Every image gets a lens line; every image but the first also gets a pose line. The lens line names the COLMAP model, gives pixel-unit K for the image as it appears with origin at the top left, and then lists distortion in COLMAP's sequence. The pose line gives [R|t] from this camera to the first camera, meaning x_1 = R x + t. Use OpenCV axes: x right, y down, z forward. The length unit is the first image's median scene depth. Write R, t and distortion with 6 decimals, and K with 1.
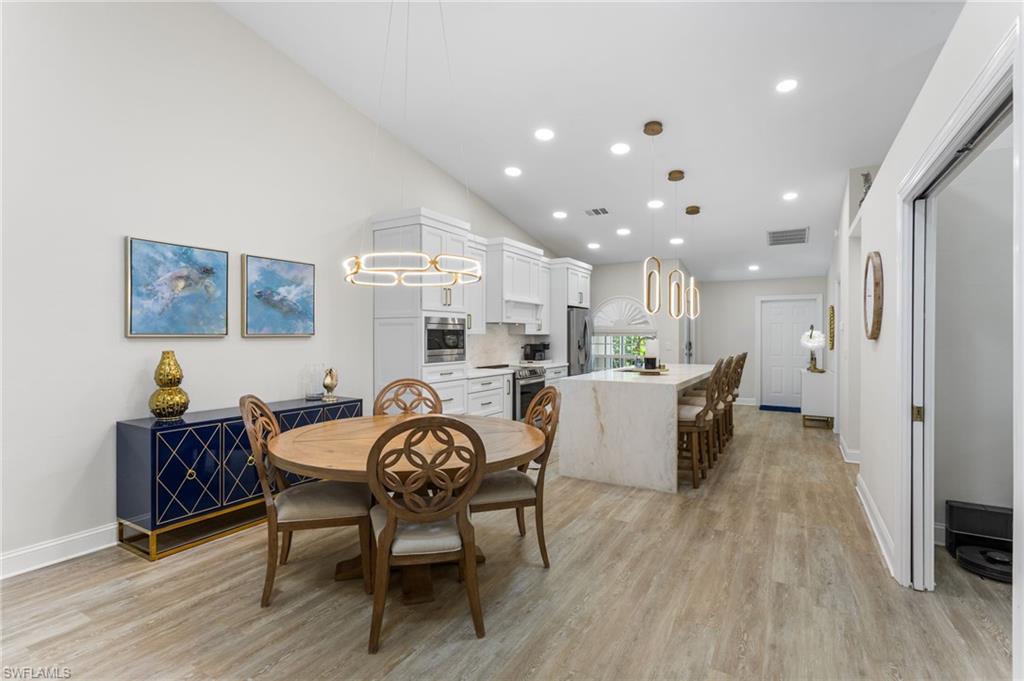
lens RADIAL K [[486.7, 0, 508.1], [0, 486.7, 338.1], [0, 0, 1]] dist [-0.003245, 0.002727]
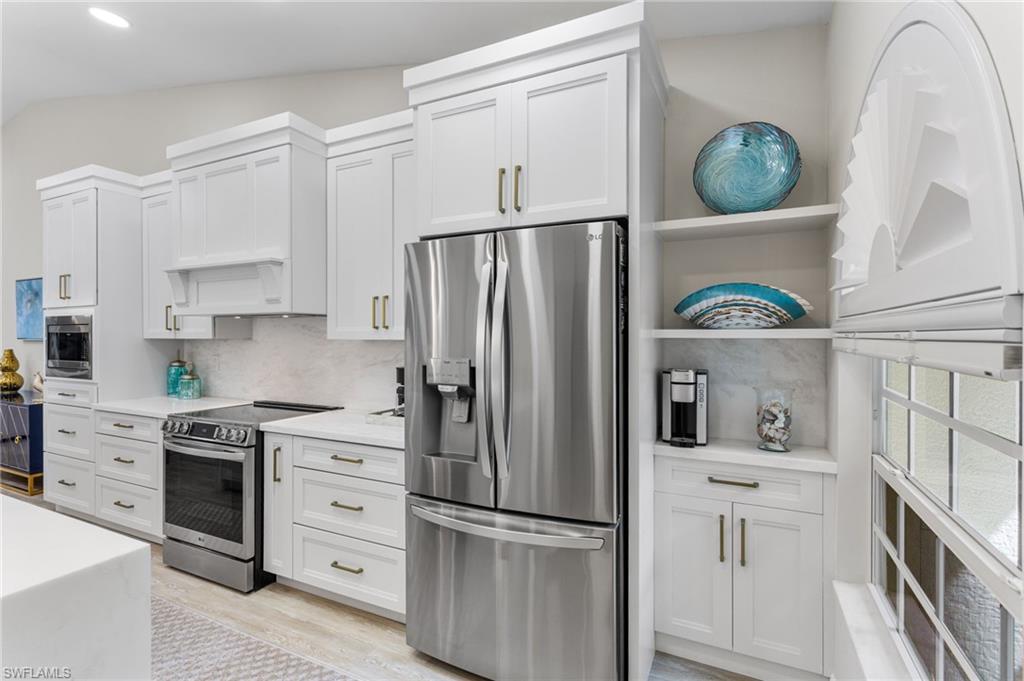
lens RADIAL K [[486.7, 0, 513.8], [0, 486.7, 337.9], [0, 0, 1]] dist [-0.003245, 0.002727]
pose [[0.073874, 0.002516, -0.997264, 0.594039], [-0.006960, 0.999974, 0.002008, -0.014691], [0.997243, 0.006793, 0.073890, 1.502996]]
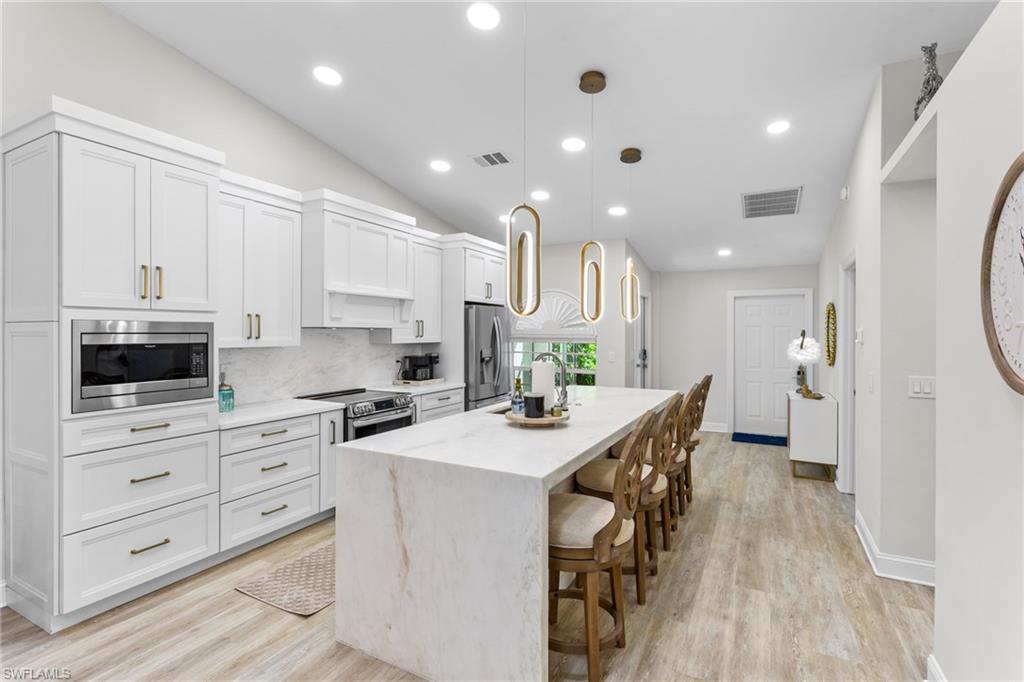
lens RADIAL K [[486.7, 0, 513.0], [0, 486.7, 333.4], [0, 0, 1]] dist [-0.003245, 0.002727]
pose [[0.998709, 0.001697, 0.050769, 0.226236], [-0.001480, 0.999990, -0.004308, -0.025569], [-0.050776, 0.004227, 0.998701, 0.428031]]
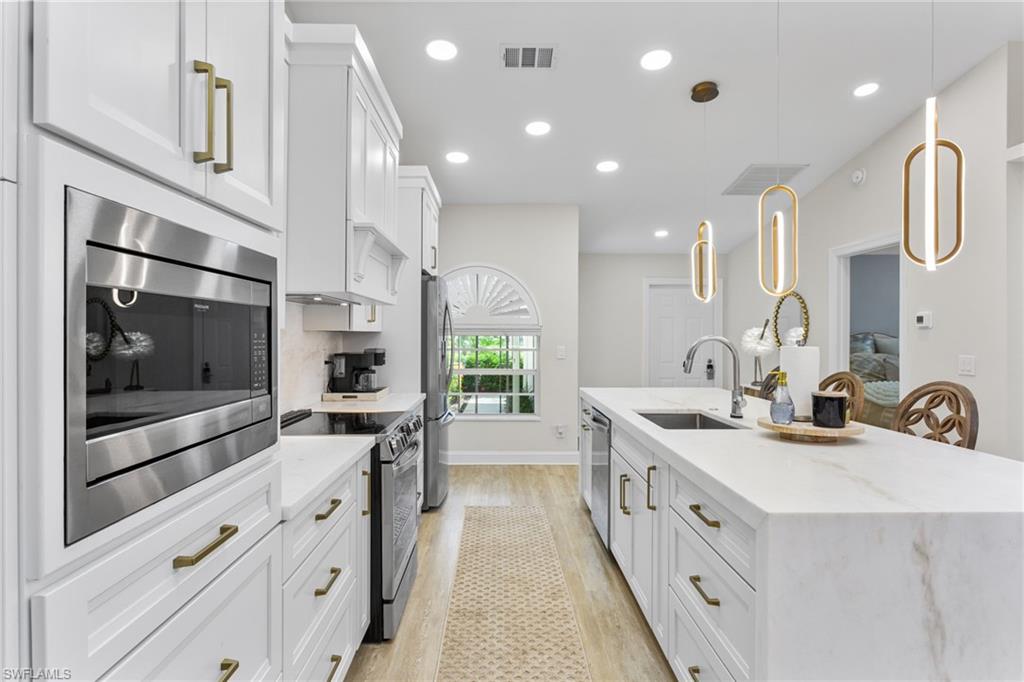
lens RADIAL K [[561.7, 0, 506.8], [0, 561.7, 338.5], [0, 0, 1]] dist [-0.025686, 0.002548]
pose [[0.854489, -0.002471, 0.519463, -0.127547], [0.001196, 0.999995, 0.002790, -0.003681], [-0.519468, -0.001763, 0.854488, 0.722775]]
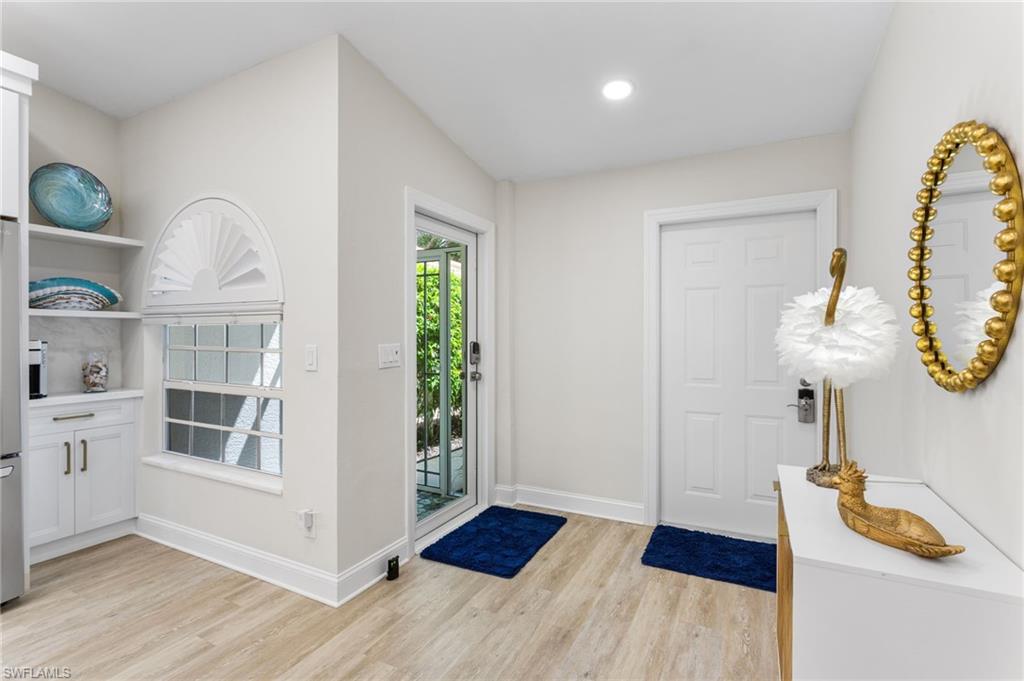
lens RADIAL K [[486.7, 0, 506.3], [0, 486.7, 342.7], [0, 0, 1]] dist [-0.003245, 0.002727]
pose [[0.998038, -0.000311, 0.062614, 0.674714], [-0.000124, 0.999976, 0.006939, 0.009697], [-0.062615, -0.006933, 0.998014, 1.140957]]
